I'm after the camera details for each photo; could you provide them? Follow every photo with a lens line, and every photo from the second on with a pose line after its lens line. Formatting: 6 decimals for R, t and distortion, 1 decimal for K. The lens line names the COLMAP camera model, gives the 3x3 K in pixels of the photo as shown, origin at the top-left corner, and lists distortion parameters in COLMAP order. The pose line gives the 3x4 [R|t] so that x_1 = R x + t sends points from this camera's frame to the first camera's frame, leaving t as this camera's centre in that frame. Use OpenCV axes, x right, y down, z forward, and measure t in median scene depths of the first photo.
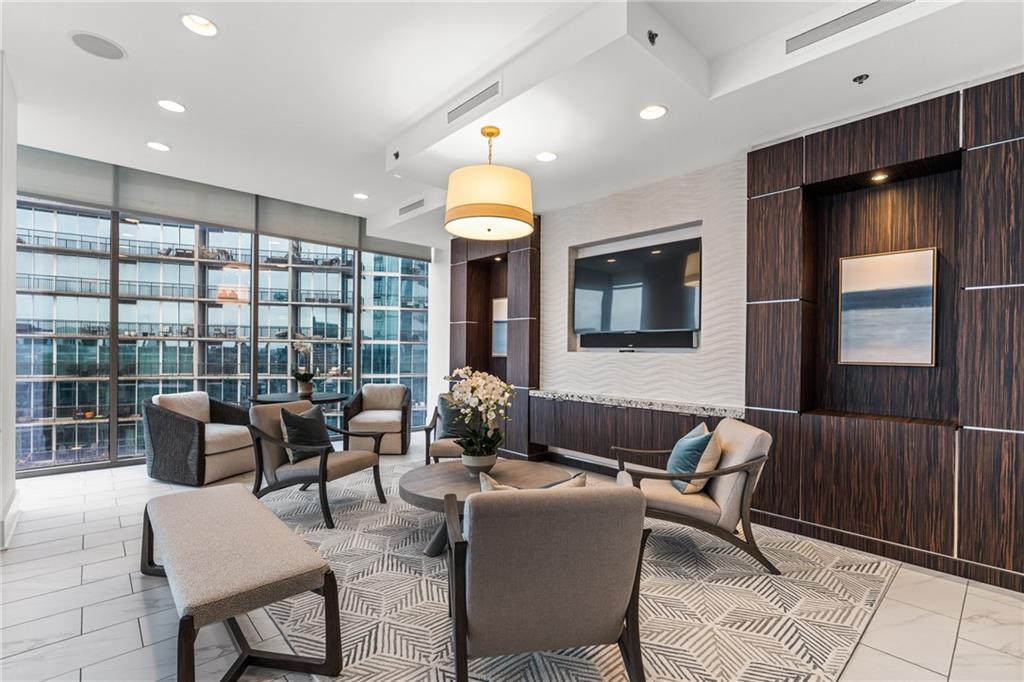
lens RADIAL K [[467.6, 0, 514.0], [0, 467.6, 353.8], [0, 0, 1]] dist [0.000508, 0.000187]
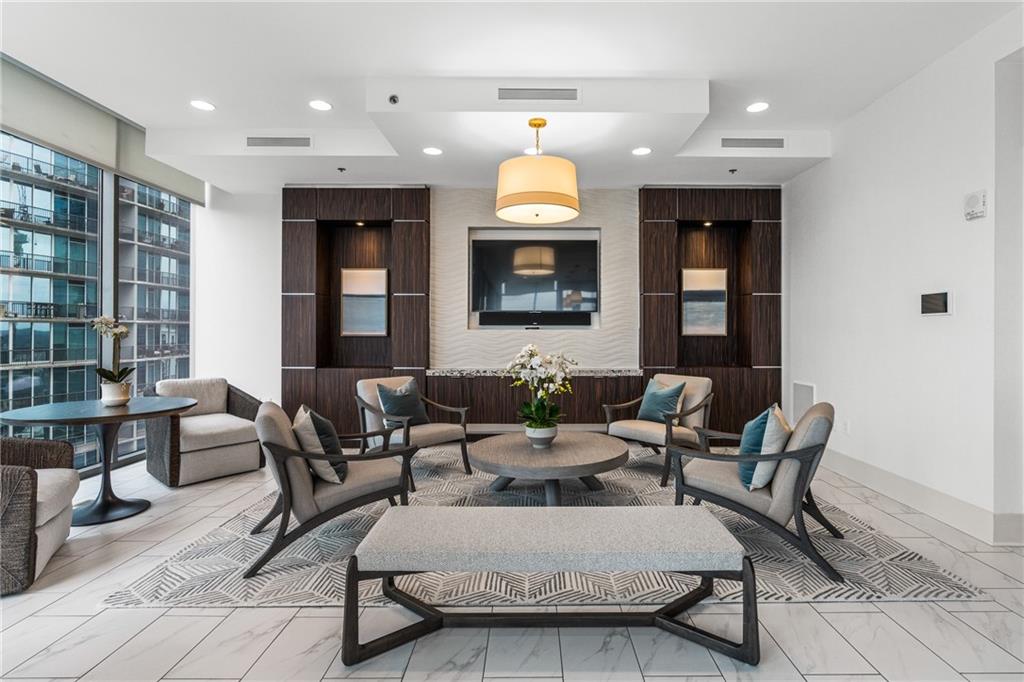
lens RADIAL K [[494.3, 0, 536.4], [0, 494.3, 328.2], [0, 0, 1]] dist [0.000262, 0.000134]
pose [[0.671606, -0.006970, 0.740876, -0.840506], [0.010018, 0.999950, 0.000326, -0.008217], [-0.740841, 0.007203, 0.671642, 0.235542]]
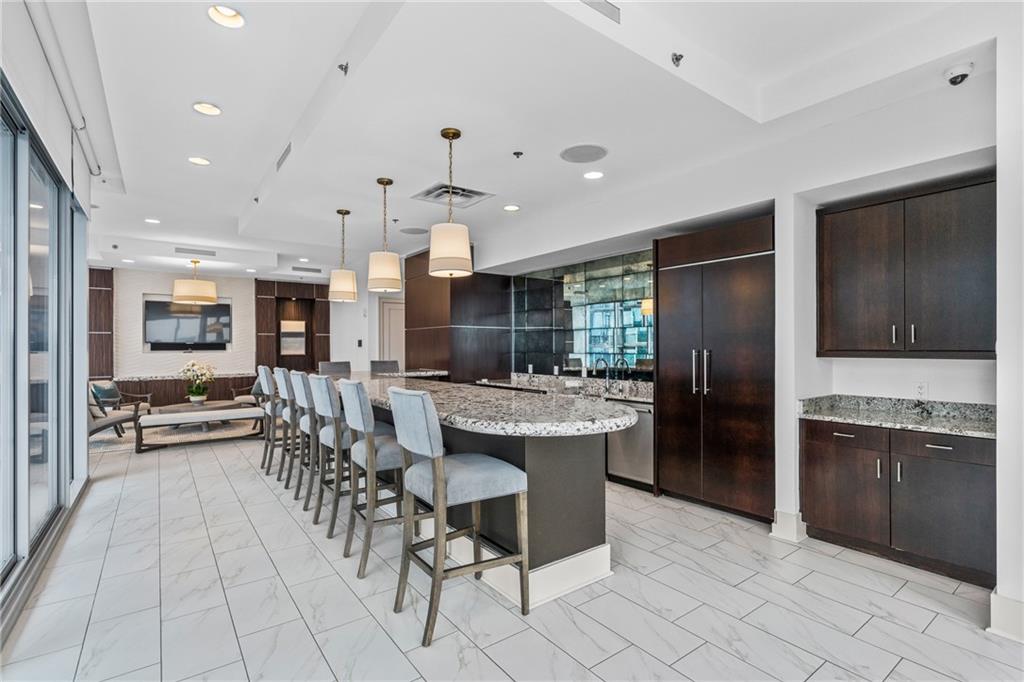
lens RADIAL K [[479.8, 0, 510.0], [0, 479.8, 345.4], [0, 0, 1]] dist [-0.001058, 0.000116]
pose [[0.112414, -0.008062, 0.993629, -2.171584], [0.010805, 0.999918, 0.006891, -0.044796], [-0.993603, 0.009962, 0.112492, -0.812288]]
